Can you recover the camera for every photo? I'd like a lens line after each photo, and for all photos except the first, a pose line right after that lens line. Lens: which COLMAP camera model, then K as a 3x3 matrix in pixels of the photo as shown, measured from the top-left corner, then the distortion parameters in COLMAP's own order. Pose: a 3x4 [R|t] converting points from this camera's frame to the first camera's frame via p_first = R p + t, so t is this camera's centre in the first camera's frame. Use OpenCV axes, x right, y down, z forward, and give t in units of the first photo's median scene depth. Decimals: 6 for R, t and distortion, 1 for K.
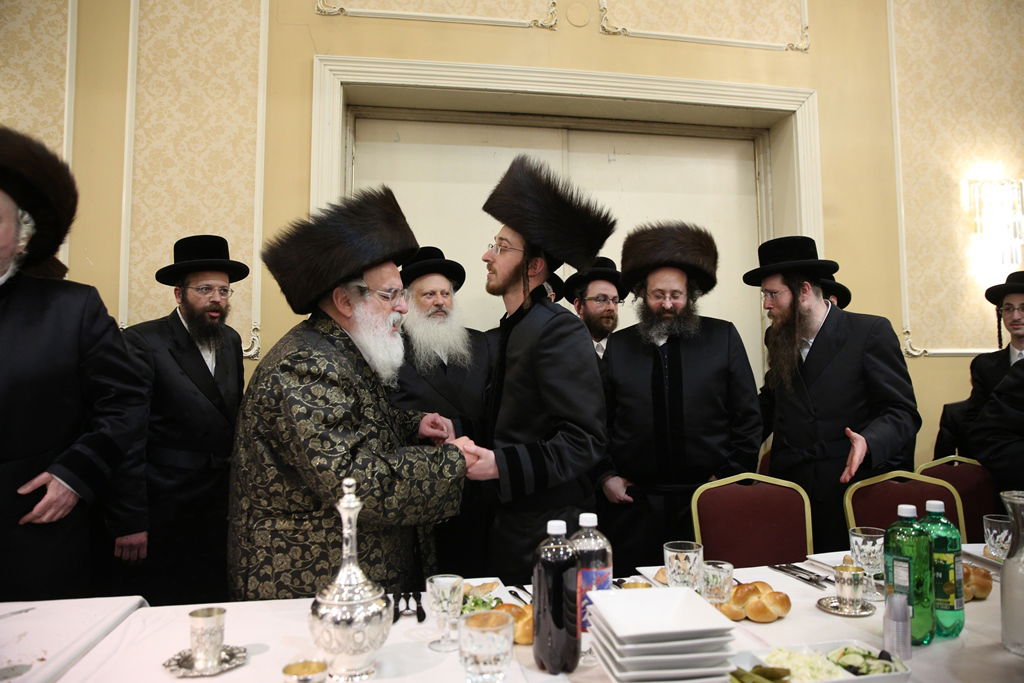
lens RADIAL K [[710.1, 0, 511.9], [0, 710.1, 335.7], [0, 0, 1]] dist [-0.056379, 0.004927]
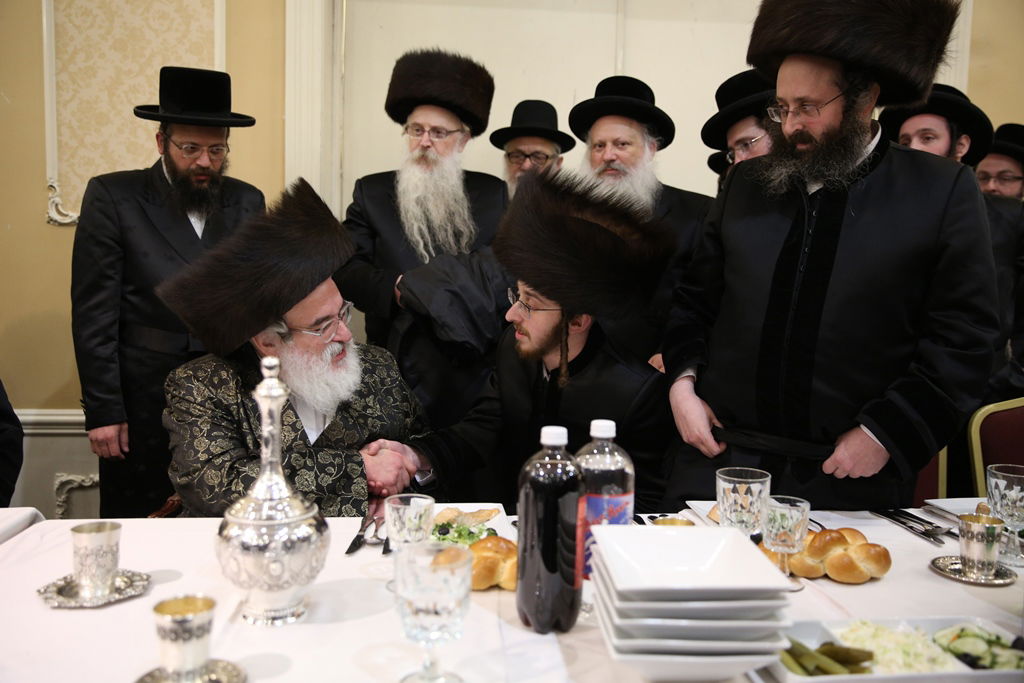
lens RADIAL K [[857.7, 0, 511.6], [0, 857.7, 346.0], [0, 0, 1]] dist [-0.033139, 0.021908]
pose [[0.995634, 0.037312, -0.085564, 0.091154], [-0.024979, 0.989706, 0.140920, 0.060130], [0.089941, -0.138167, 0.986317, 0.154328]]
